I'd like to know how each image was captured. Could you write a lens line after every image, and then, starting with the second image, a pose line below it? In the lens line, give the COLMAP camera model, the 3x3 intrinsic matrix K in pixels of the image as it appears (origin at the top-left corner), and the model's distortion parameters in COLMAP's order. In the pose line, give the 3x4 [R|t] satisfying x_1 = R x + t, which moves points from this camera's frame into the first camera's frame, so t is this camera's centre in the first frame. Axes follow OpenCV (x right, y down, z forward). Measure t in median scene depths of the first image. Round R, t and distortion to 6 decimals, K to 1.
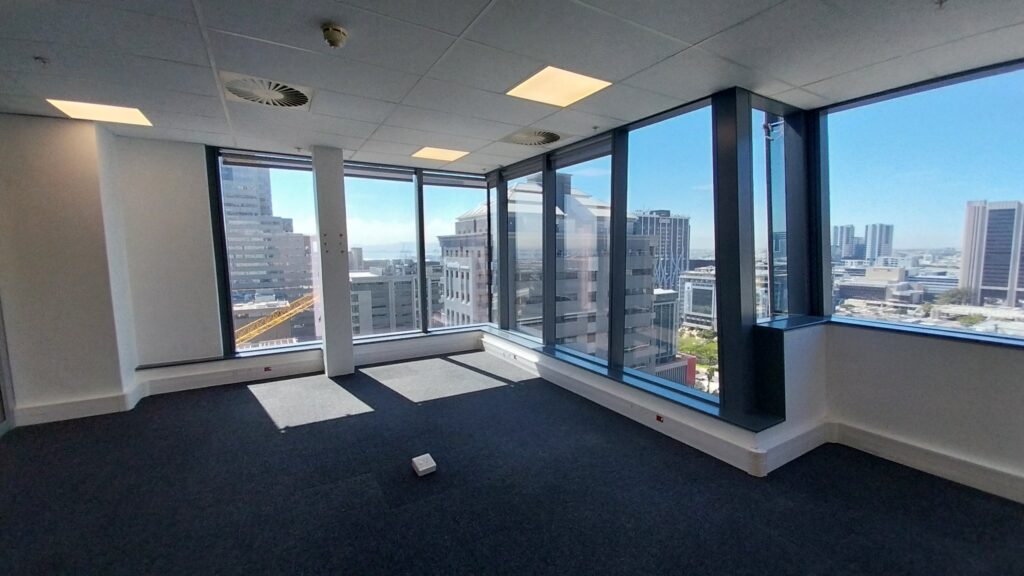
lens RADIAL K [[399.7, 0, 514.4], [0, 399.7, 290.1], [0, 0, 1]] dist [0.022388, -0.017640]
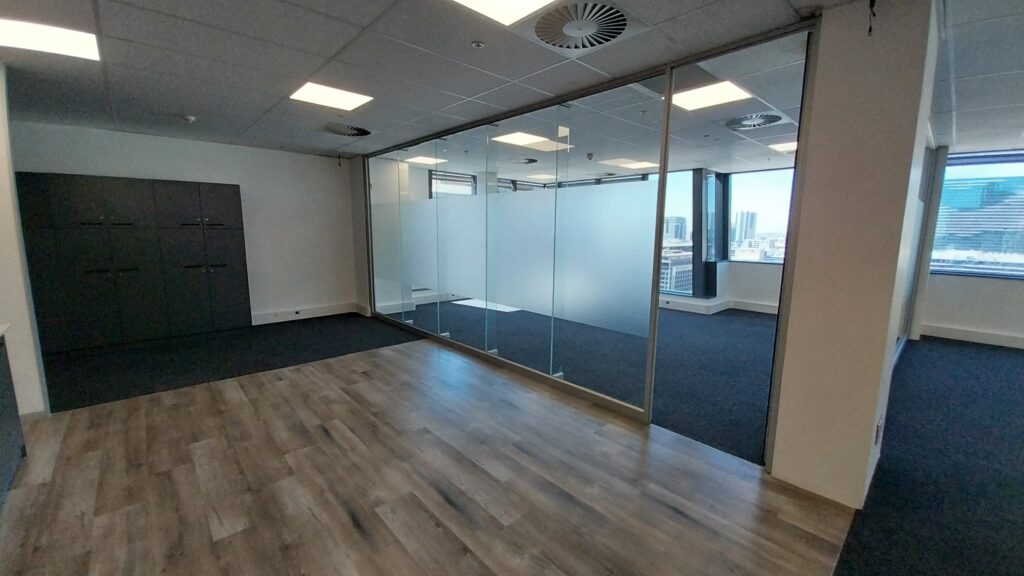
lens RADIAL K [[399.7, 0, 514.4], [0, 399.7, 290.1], [0, 0, 1]] dist [0.022388, -0.017640]
pose [[0.976638, -0.020619, 0.213898, -1.008221], [0.010570, 0.998790, 0.048019, 0.128204], [-0.214629, -0.044636, 0.975675, -1.089823]]
